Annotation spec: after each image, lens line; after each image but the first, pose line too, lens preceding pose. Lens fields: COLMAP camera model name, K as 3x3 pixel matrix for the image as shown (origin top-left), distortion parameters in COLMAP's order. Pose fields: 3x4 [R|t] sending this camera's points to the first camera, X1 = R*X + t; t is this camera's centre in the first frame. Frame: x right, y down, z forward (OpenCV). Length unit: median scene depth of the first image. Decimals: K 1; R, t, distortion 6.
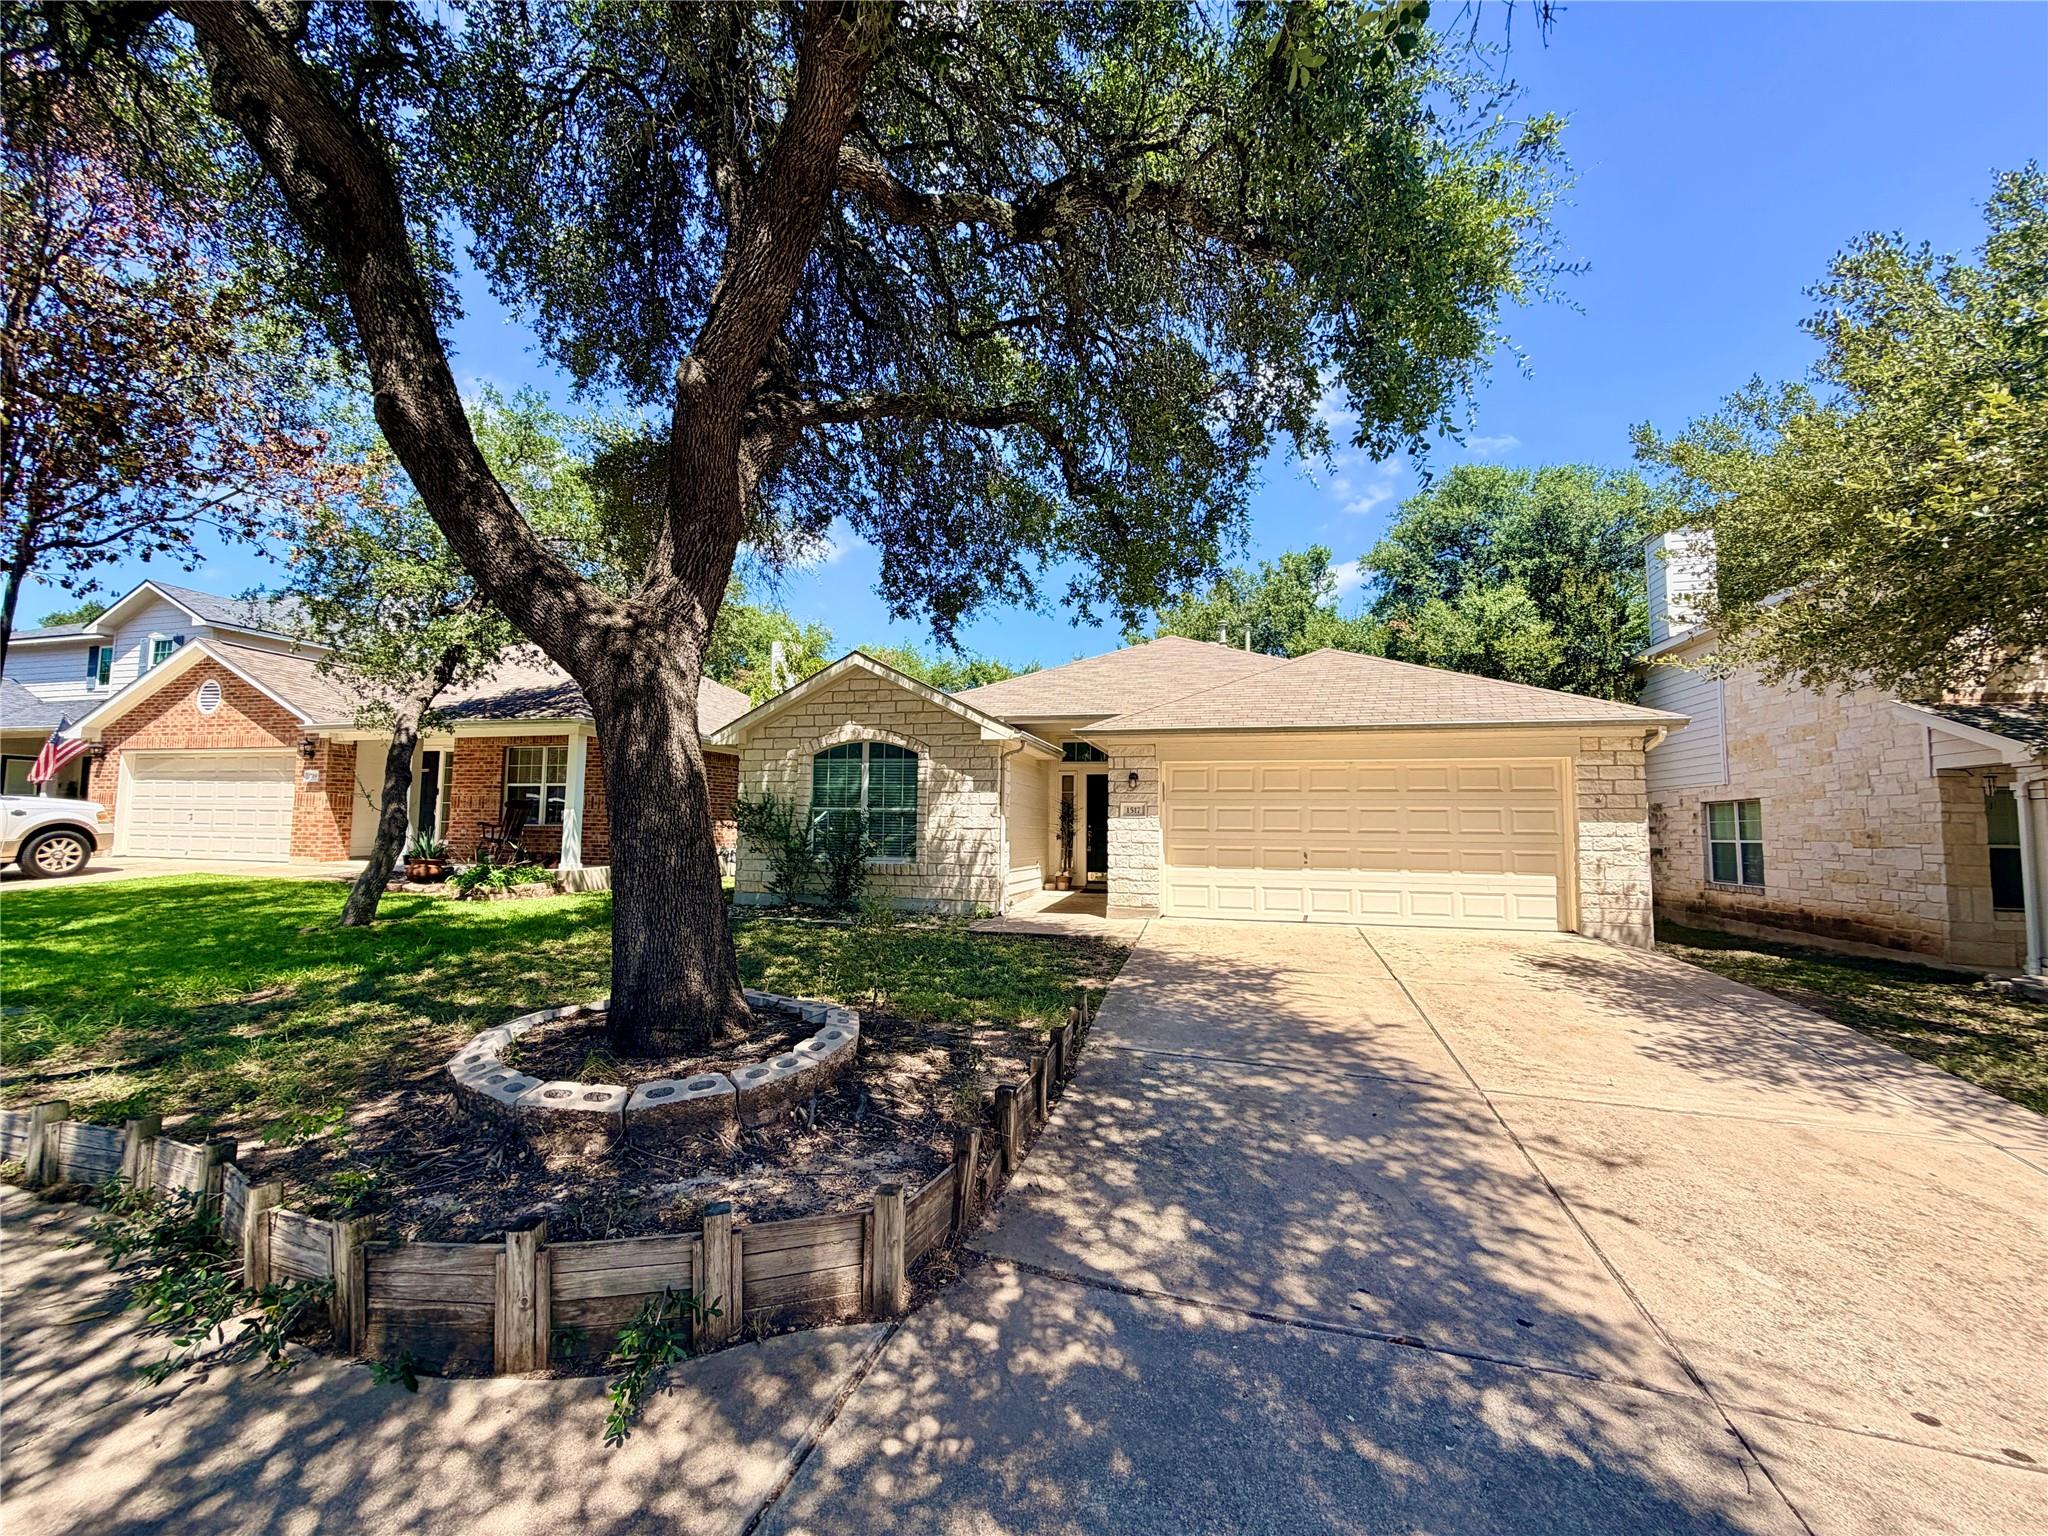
lens RADIAL K [[815.4, 0, 1027.6], [0, 815.4, 766.5], [0, 0, 1]] dist [-0.000660, 0.000199]
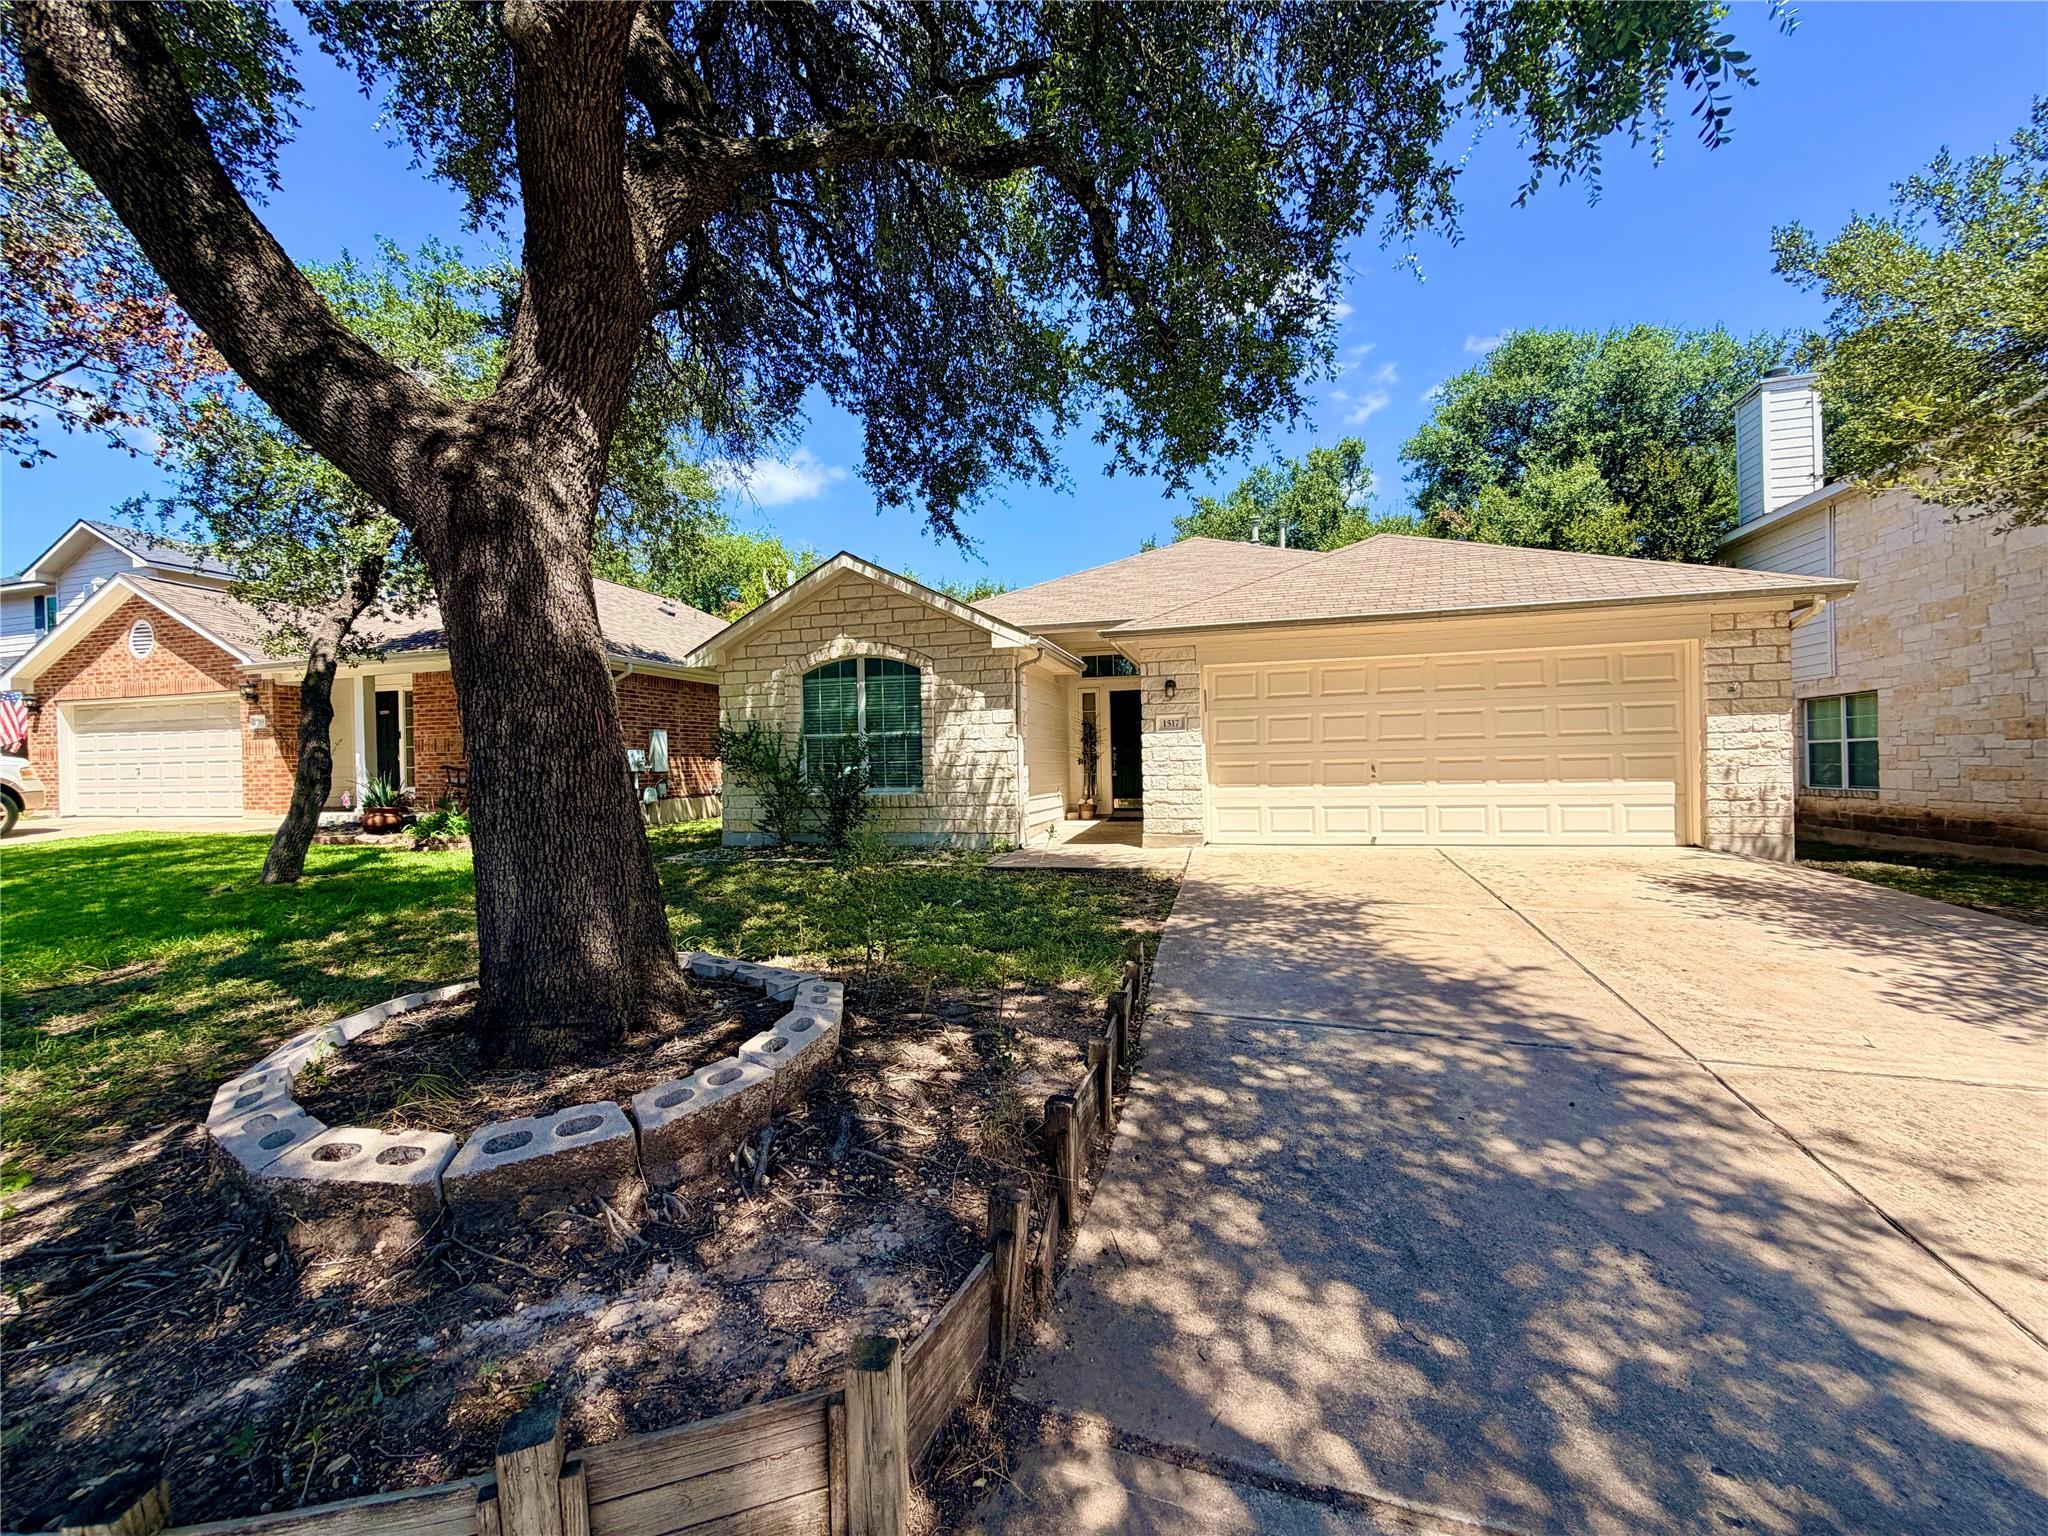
lens RADIAL K [[815.4, 0, 1028.0], [0, 815.4, 763.8], [0, 0, 1]] dist [-0.000660, 0.000199]
pose [[0.999404, -0.032824, -0.010711, -0.015528], [0.033532, 0.996658, 0.074490, 0.029896], [0.008230, -0.074805, 0.997164, 0.148071]]
